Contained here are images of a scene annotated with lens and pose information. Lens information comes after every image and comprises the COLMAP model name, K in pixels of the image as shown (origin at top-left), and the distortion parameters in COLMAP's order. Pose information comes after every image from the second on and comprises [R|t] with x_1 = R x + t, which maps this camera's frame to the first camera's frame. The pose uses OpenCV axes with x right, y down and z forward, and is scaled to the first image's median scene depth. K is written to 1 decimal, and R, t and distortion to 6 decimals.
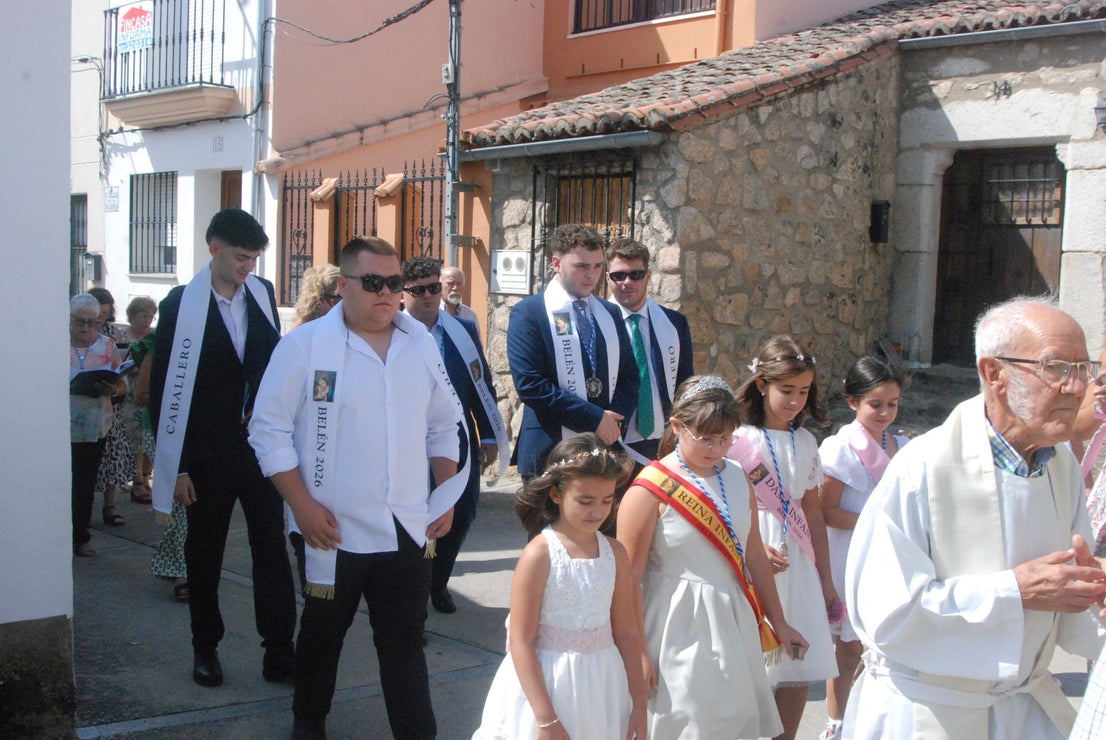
lens RADIAL K [[1151.9, 0, 537.7], [0, 1151.9, 383.5], [0, 0, 1]] dist [-0.147807, 0.132058]
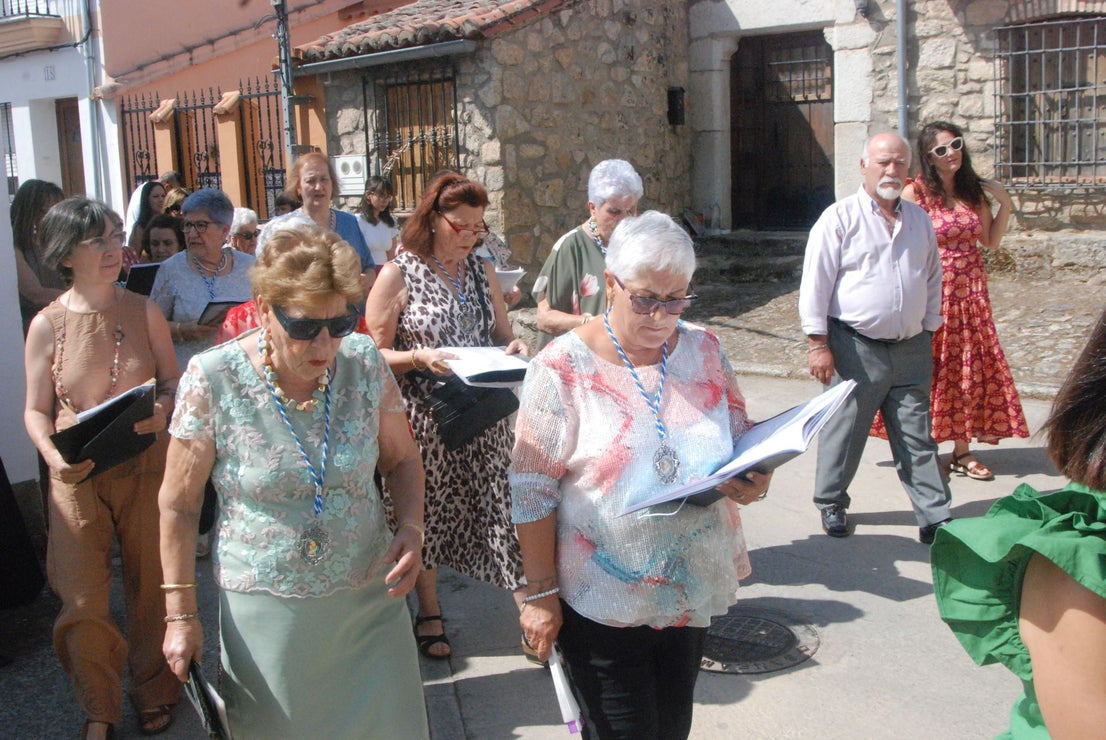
lens RADIAL K [[1151.9, 0, 537.7], [0, 1151.9, 383.5], [0, 0, 1]] dist [-0.147807, 0.132058]
pose [[0.986168, -0.094216, 0.136367, -0.013294], [0.081863, 0.992245, 0.093533, 0.013159], [-0.144122, -0.081076, 0.986233, -0.118361]]
